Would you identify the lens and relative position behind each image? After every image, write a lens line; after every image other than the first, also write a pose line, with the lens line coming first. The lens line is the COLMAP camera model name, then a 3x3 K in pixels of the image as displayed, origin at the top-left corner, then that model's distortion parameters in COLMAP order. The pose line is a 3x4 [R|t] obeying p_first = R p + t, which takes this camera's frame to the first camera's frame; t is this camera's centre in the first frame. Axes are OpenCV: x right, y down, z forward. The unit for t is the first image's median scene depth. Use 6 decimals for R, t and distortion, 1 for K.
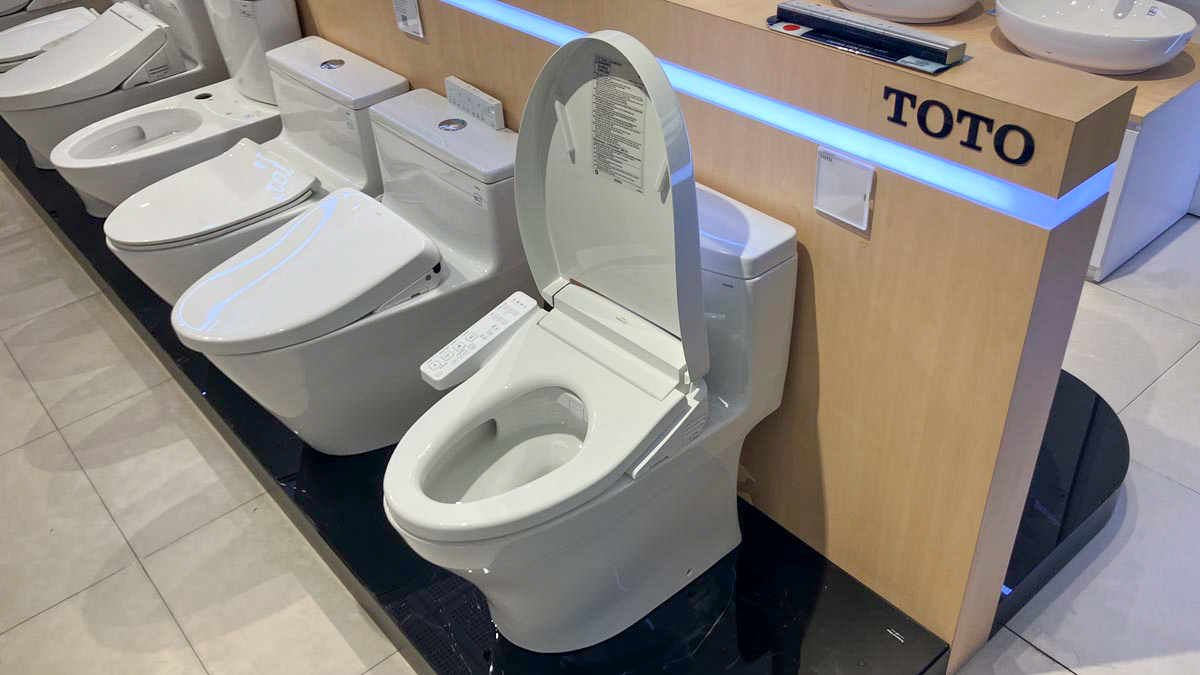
lens RADIAL K [[1036.5, 0, 567.3], [0, 1036.5, 331.5], [0, 0, 1]] dist [0.017621, -0.020555]
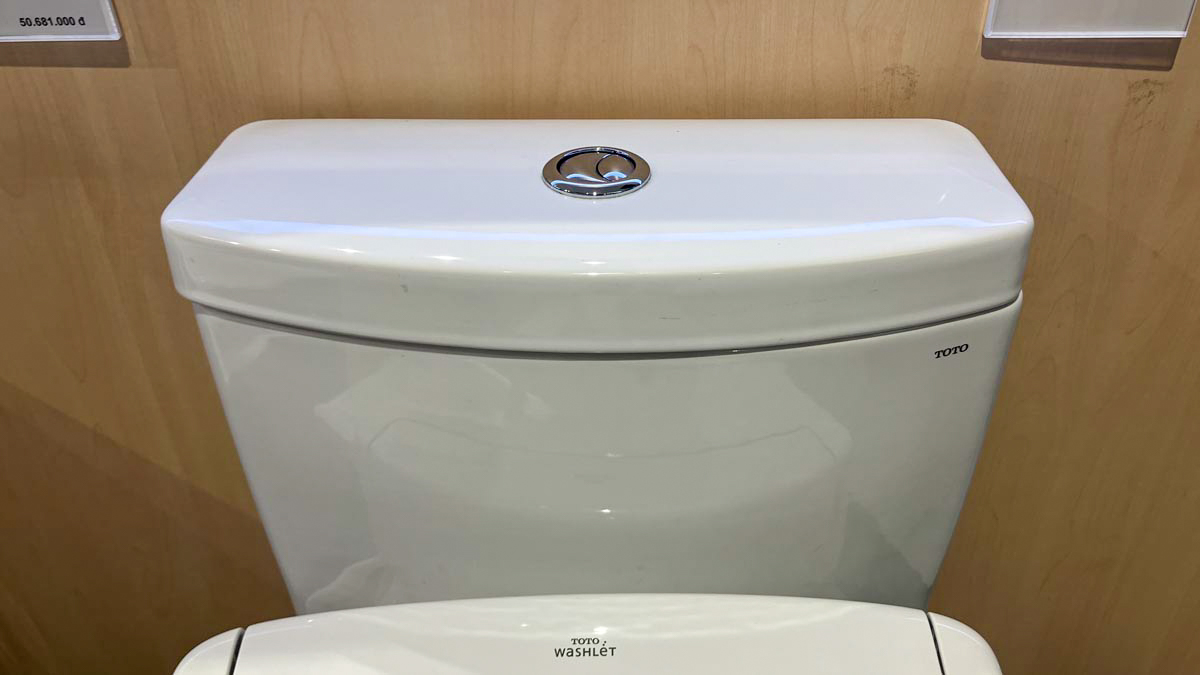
lens RADIAL K [[1036.5, 0, 611.7], [0, 1036.5, 335.9], [0, 0, 1]] dist [0.017621, -0.020555]
pose [[0.624230, -0.383452, 0.680662, -0.104224], [0.422397, 0.898586, 0.118843, -0.126797], [-0.657205, 0.213324, 0.722894, 0.884615]]
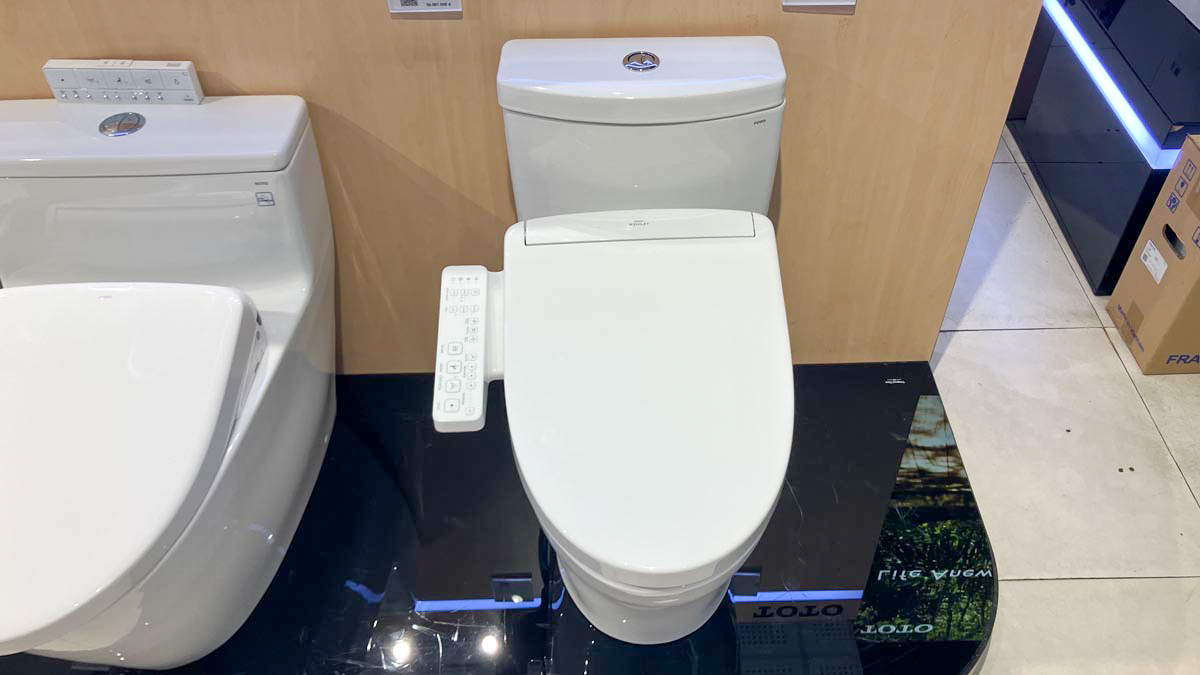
lens RADIAL K [[1036.5, 0, 590.7], [0, 1036.5, 332.3], [0, 0, 1]] dist [0.017621, -0.020555]
pose [[0.621958, -0.498299, 0.604041, -0.572225], [0.434984, 0.861288, 0.262627, -0.189394], [-0.651120, 0.099405, 0.752437, 0.469466]]
